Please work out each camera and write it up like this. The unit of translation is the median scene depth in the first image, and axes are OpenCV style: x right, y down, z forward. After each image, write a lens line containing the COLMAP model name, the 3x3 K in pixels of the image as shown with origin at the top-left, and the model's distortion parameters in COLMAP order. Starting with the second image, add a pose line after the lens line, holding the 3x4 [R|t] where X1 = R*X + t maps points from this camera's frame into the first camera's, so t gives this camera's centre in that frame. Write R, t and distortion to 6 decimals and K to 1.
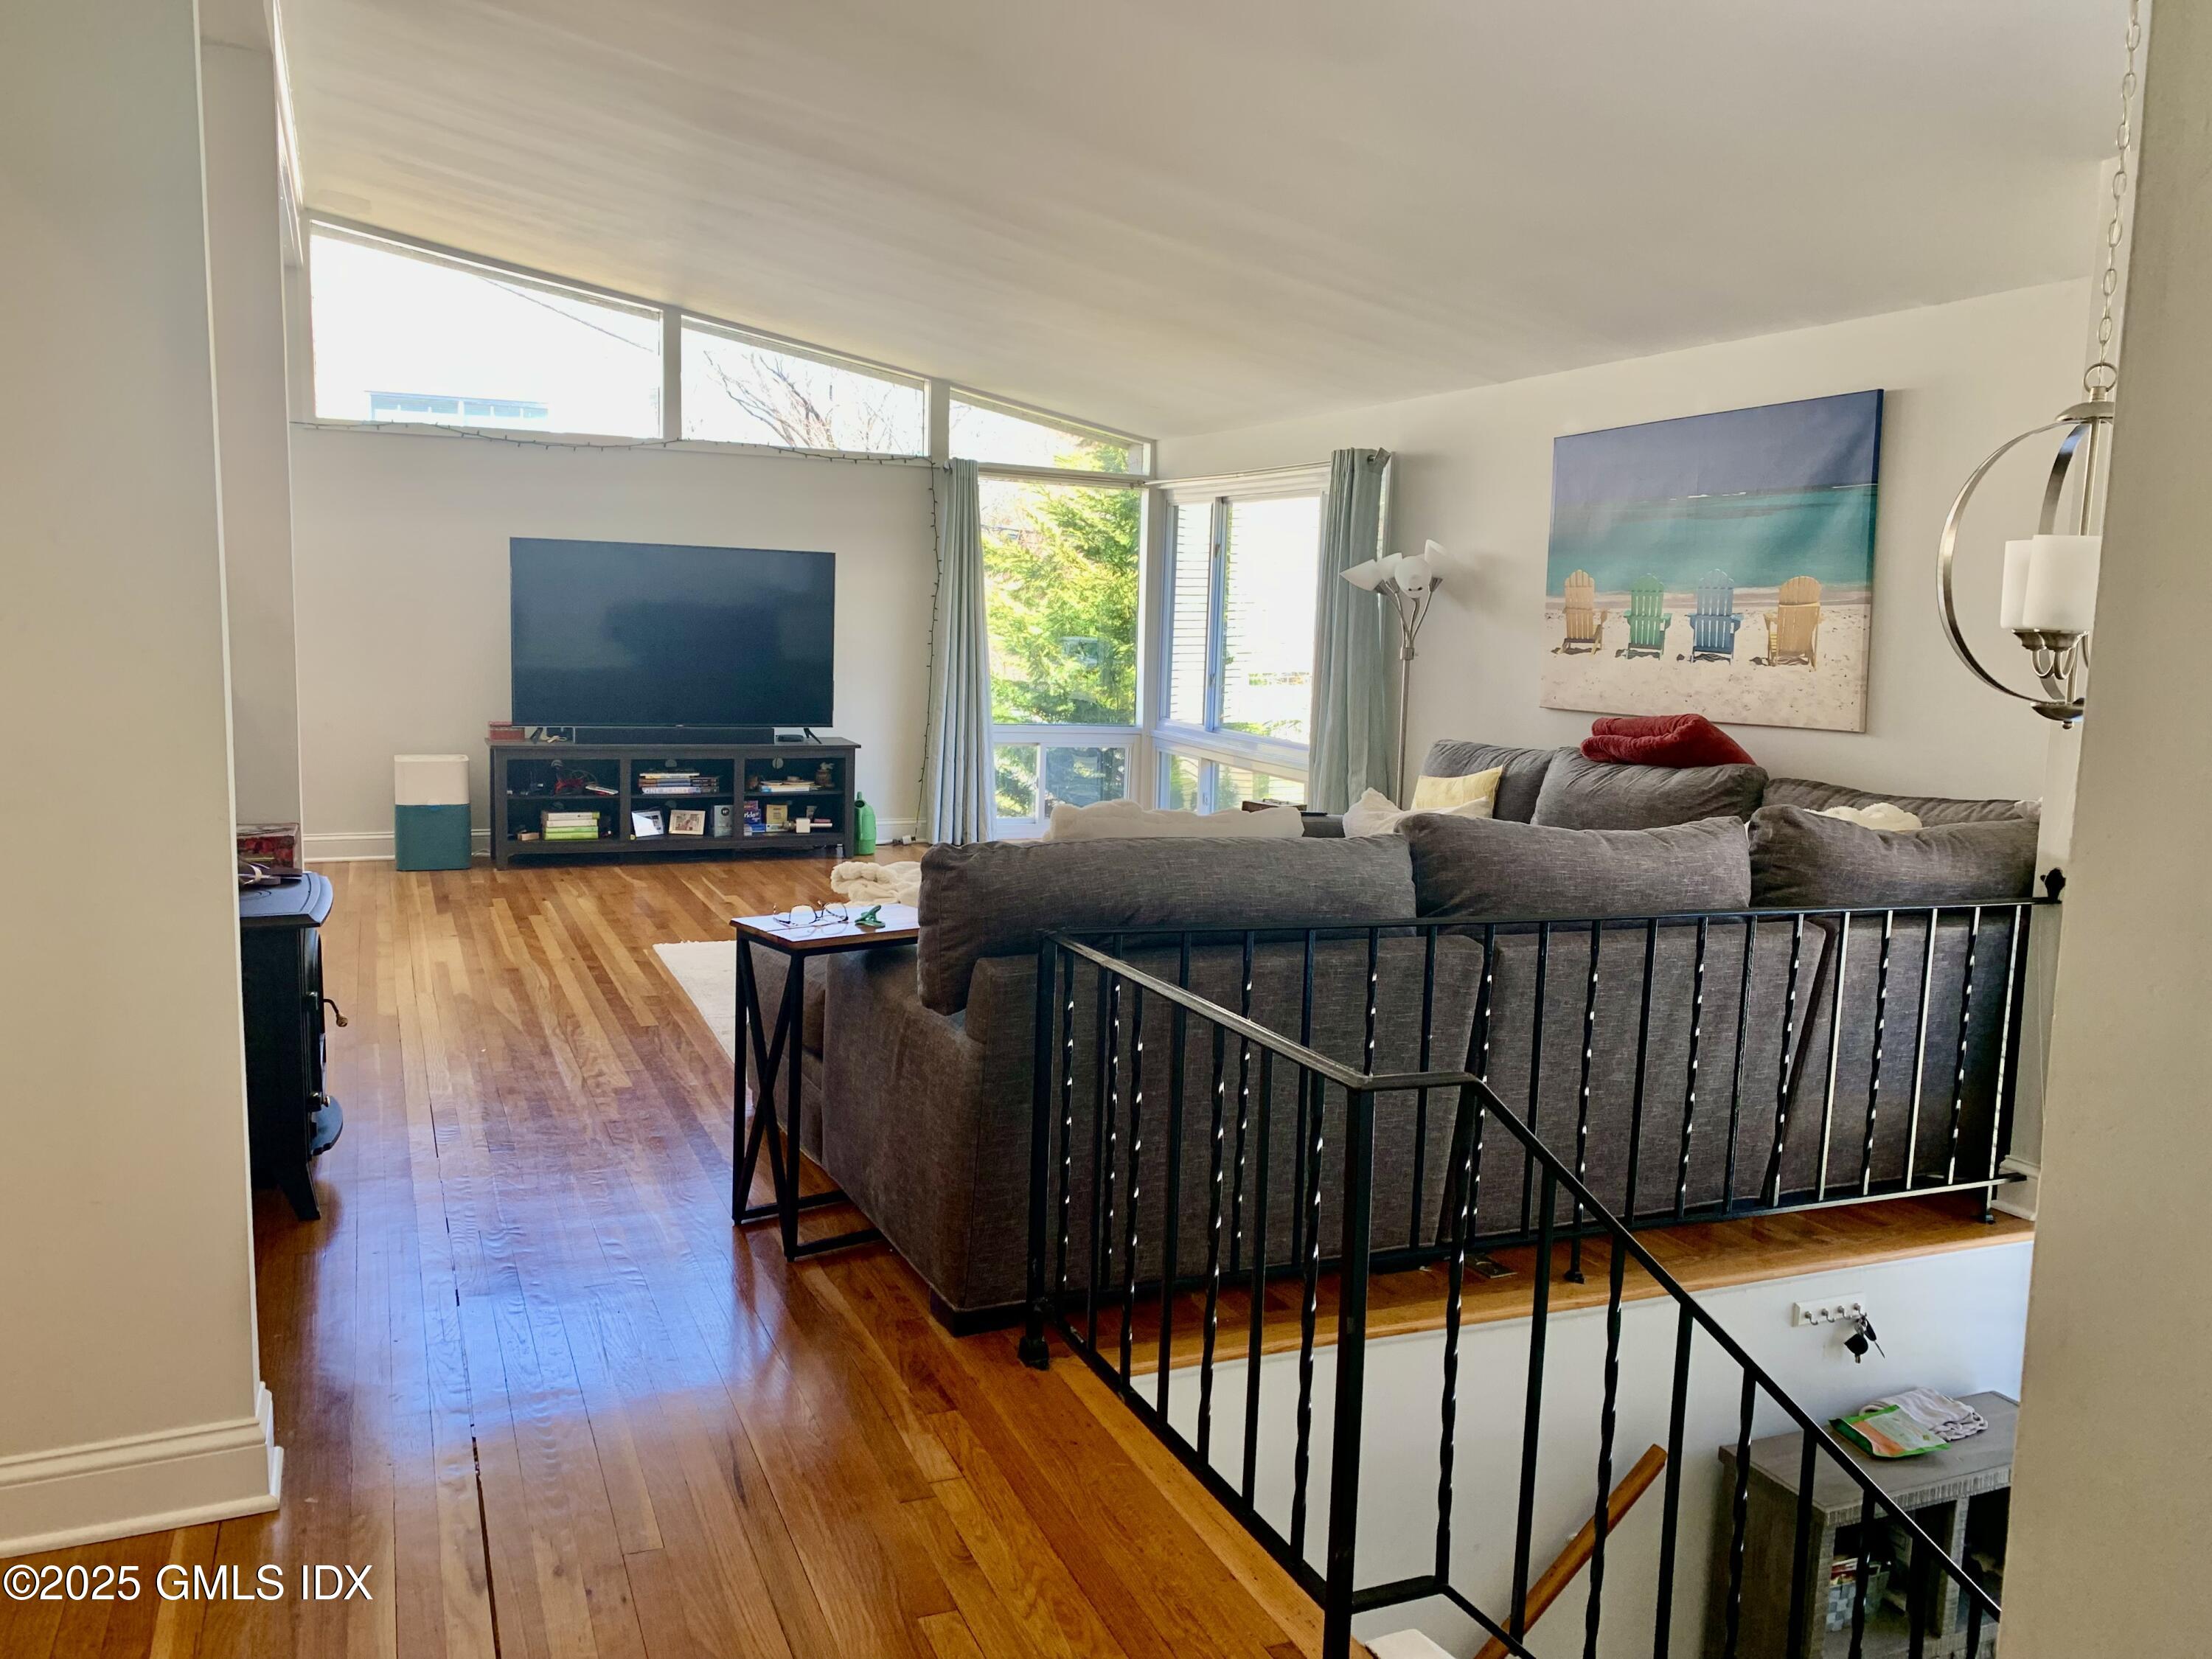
lens RADIAL K [[1703.6, 0, 1095.6], [0, 1703.6, 833.0], [0, 0, 1]] dist [0.030994, -0.013876]
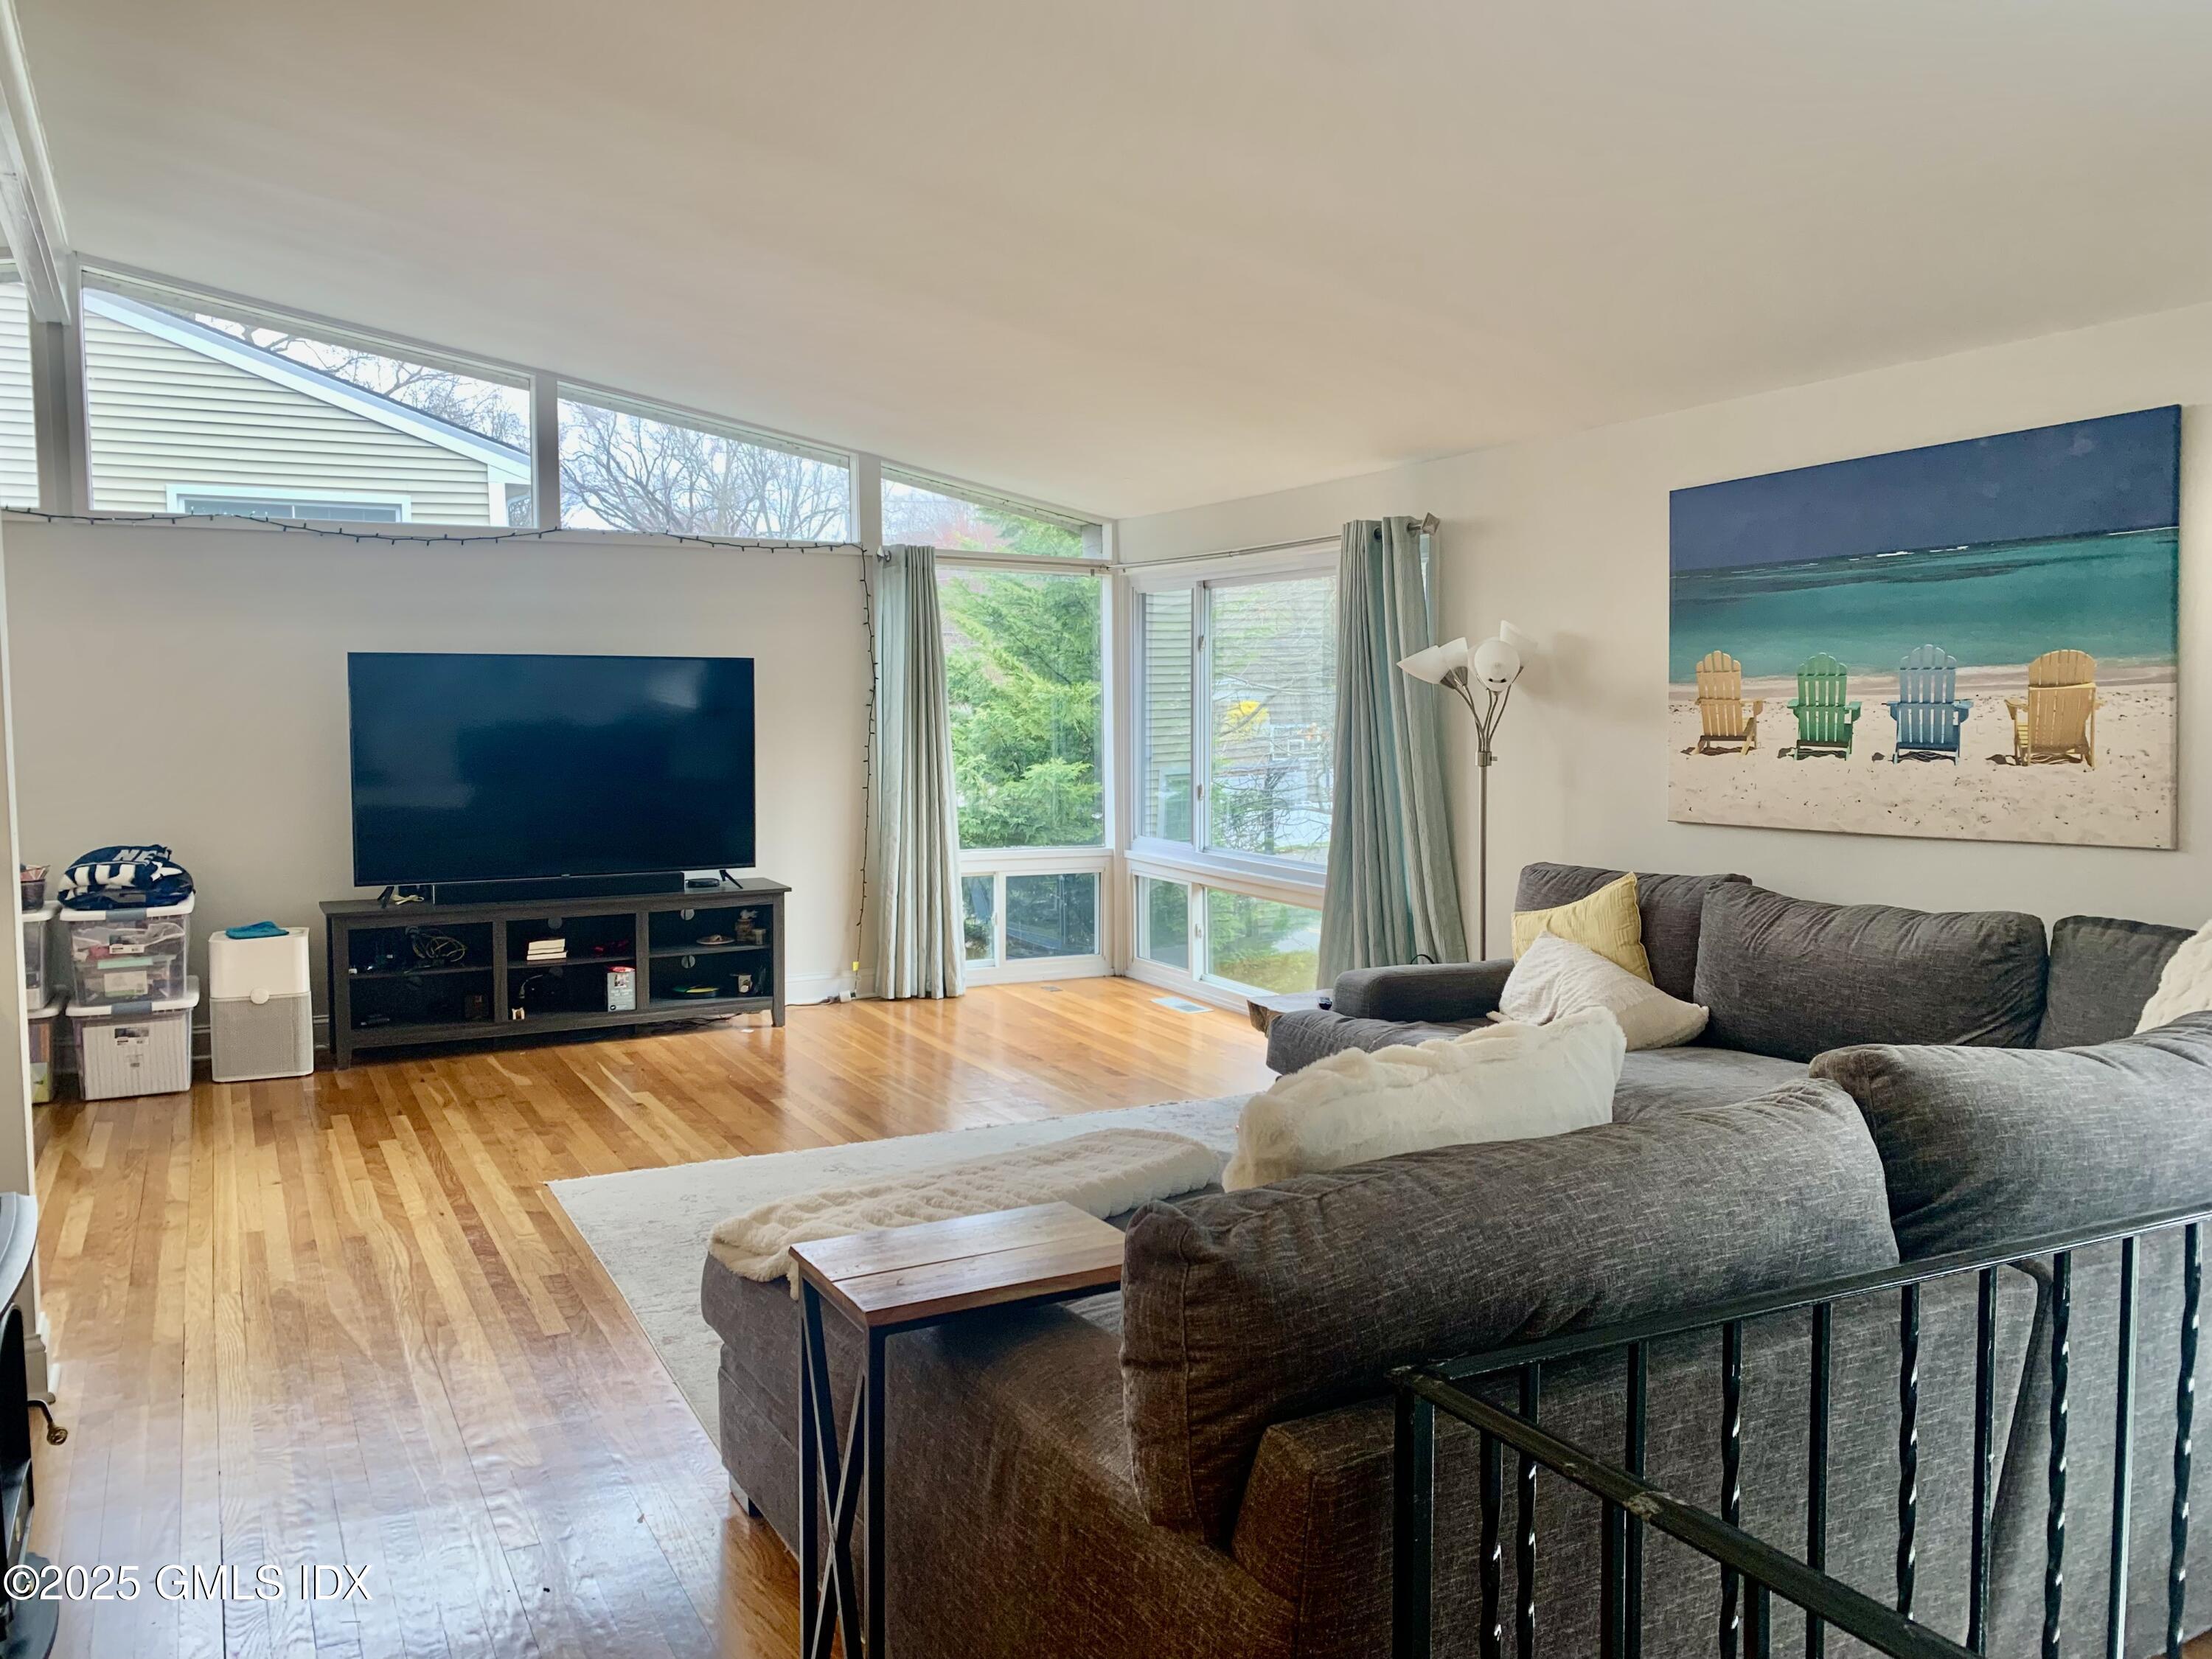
lens RADIAL K [[1703.6, 0, 1106.9], [0, 1703.6, 820.6], [0, 0, 1]] dist [0.030994, -0.013876]
pose [[0.995825, -0.039240, 0.082424, -0.073652], [0.044371, 0.997128, -0.061373, -0.038051], [-0.079779, 0.064774, 0.994706, 0.228913]]
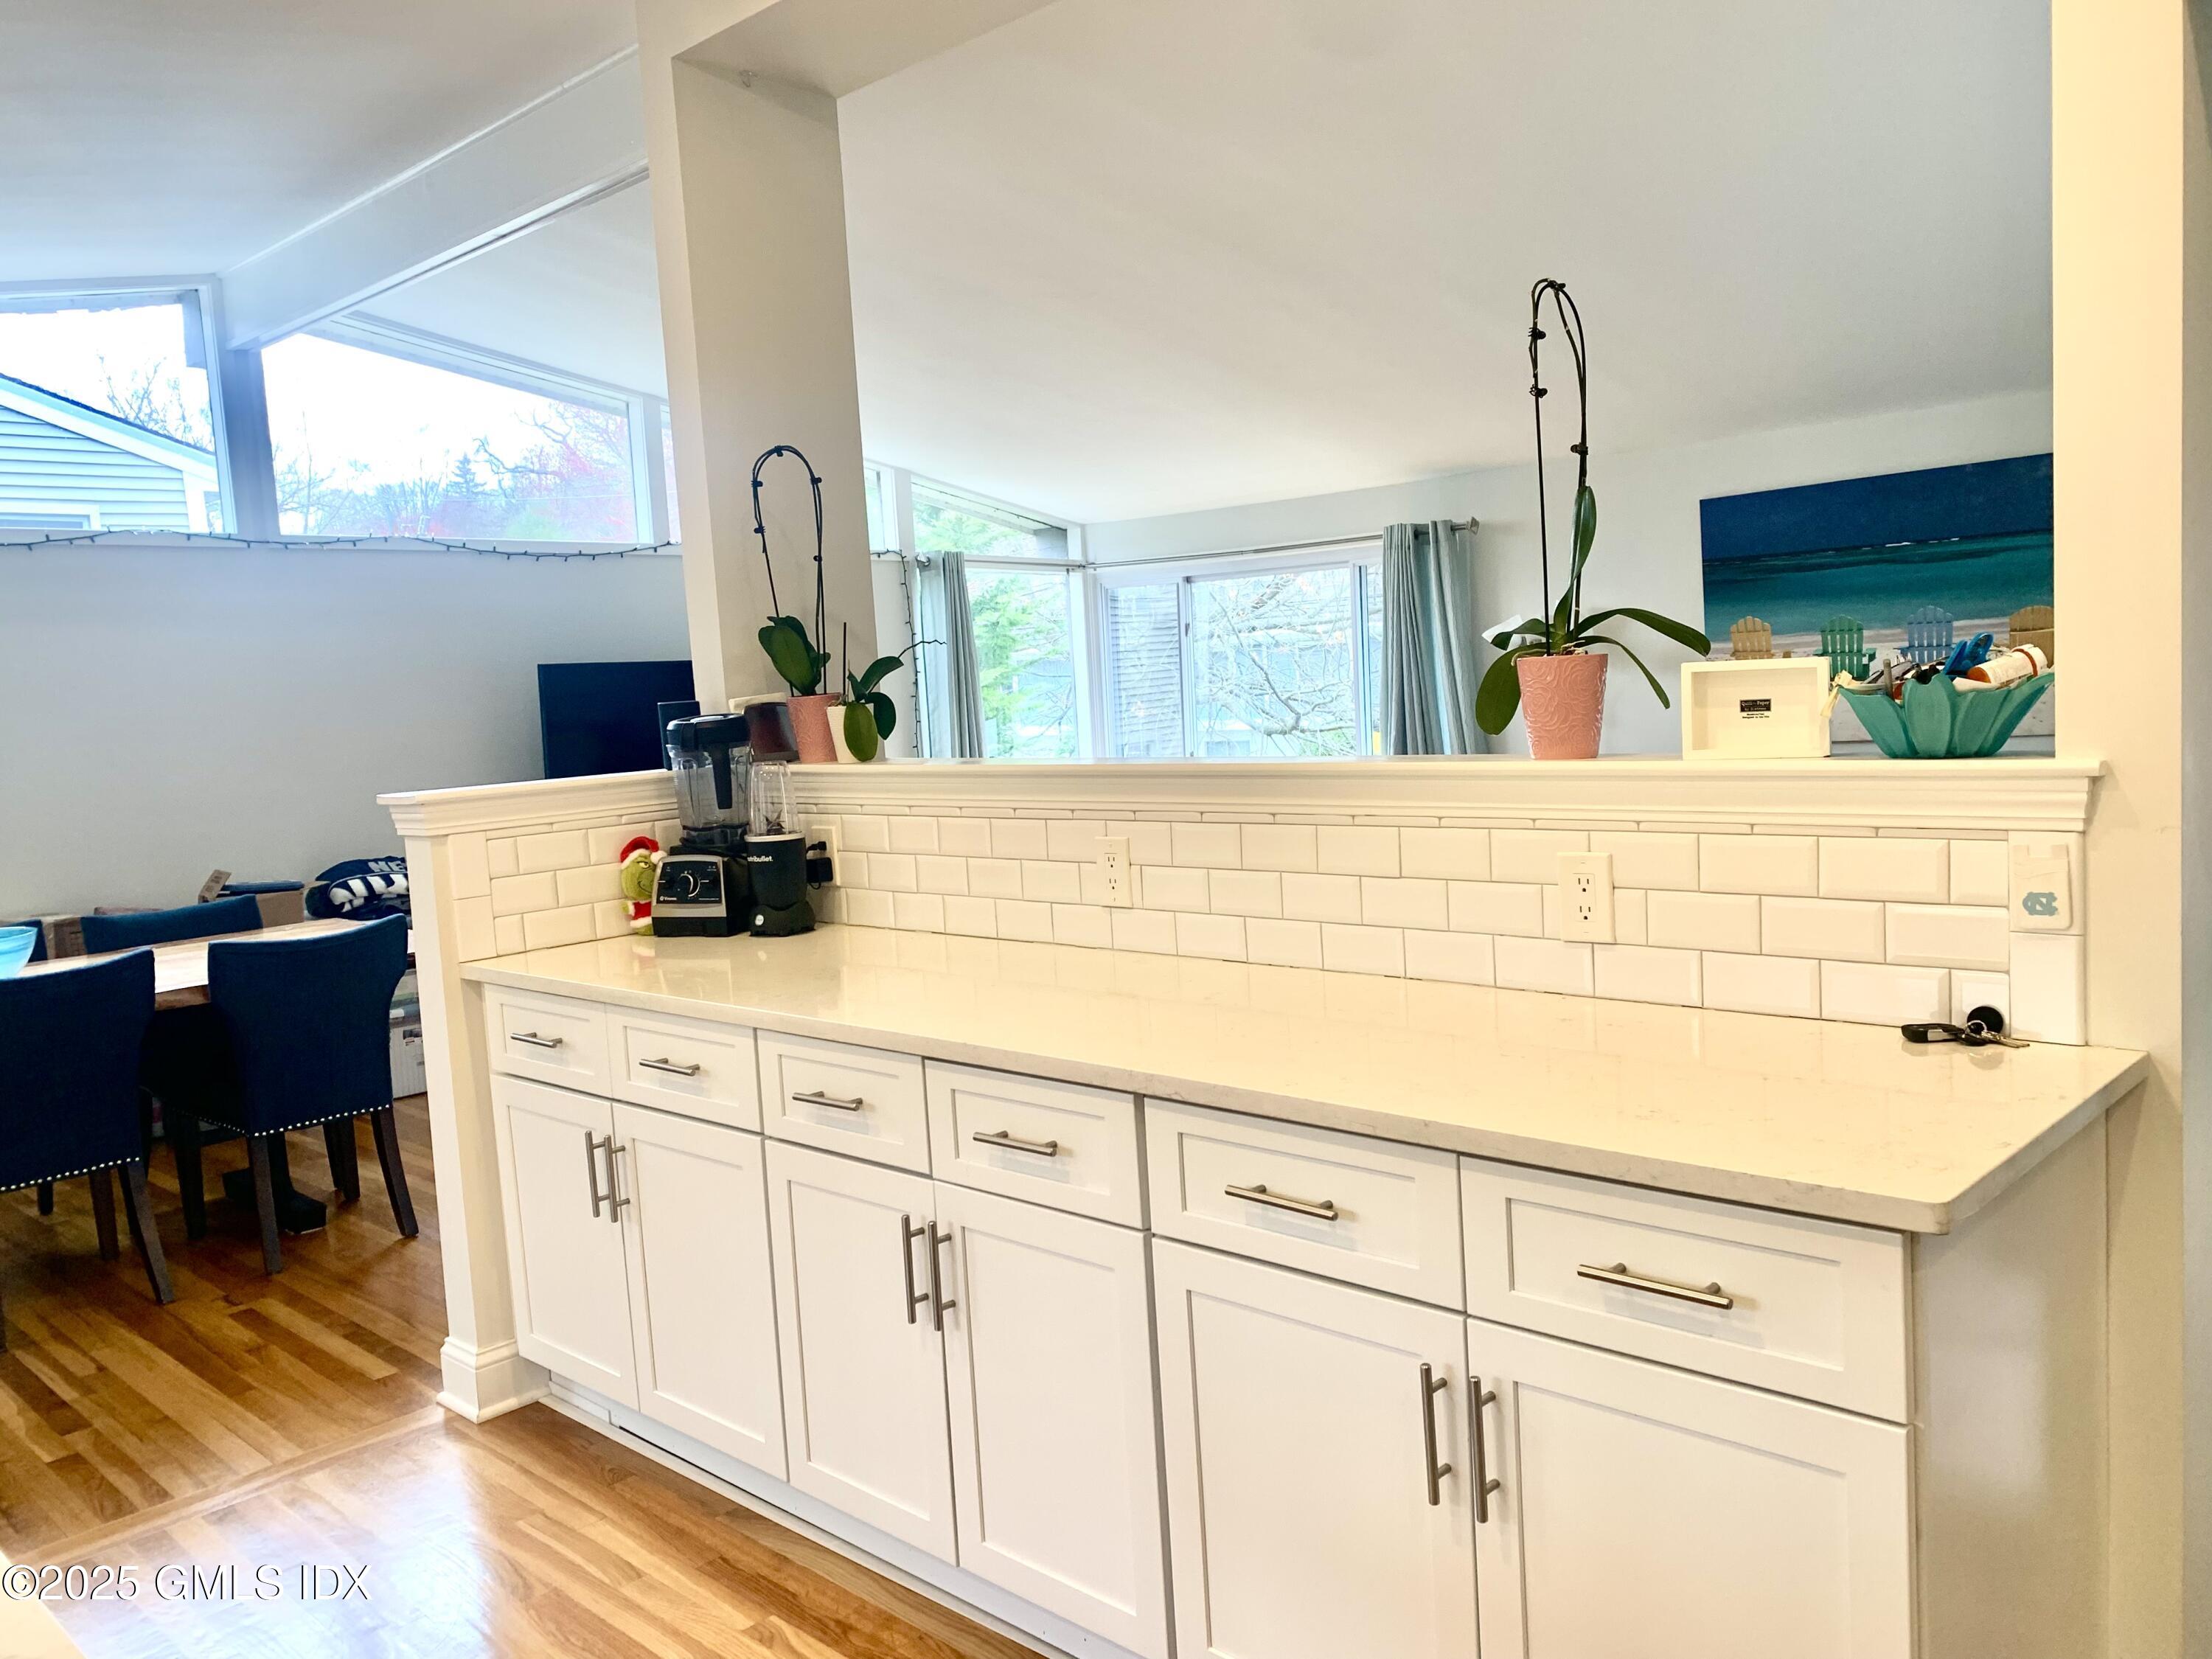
lens RADIAL K [[1703.6, 0, 1109.4], [0, 1703.6, 834.8], [0, 0, 1]] dist [0.030994, -0.013876]
pose [[0.916951, -0.111115, 0.383215, -0.542531], [0.129026, 0.991413, -0.021266, -0.044529], [-0.377561, 0.068945, 0.923414, 0.144633]]
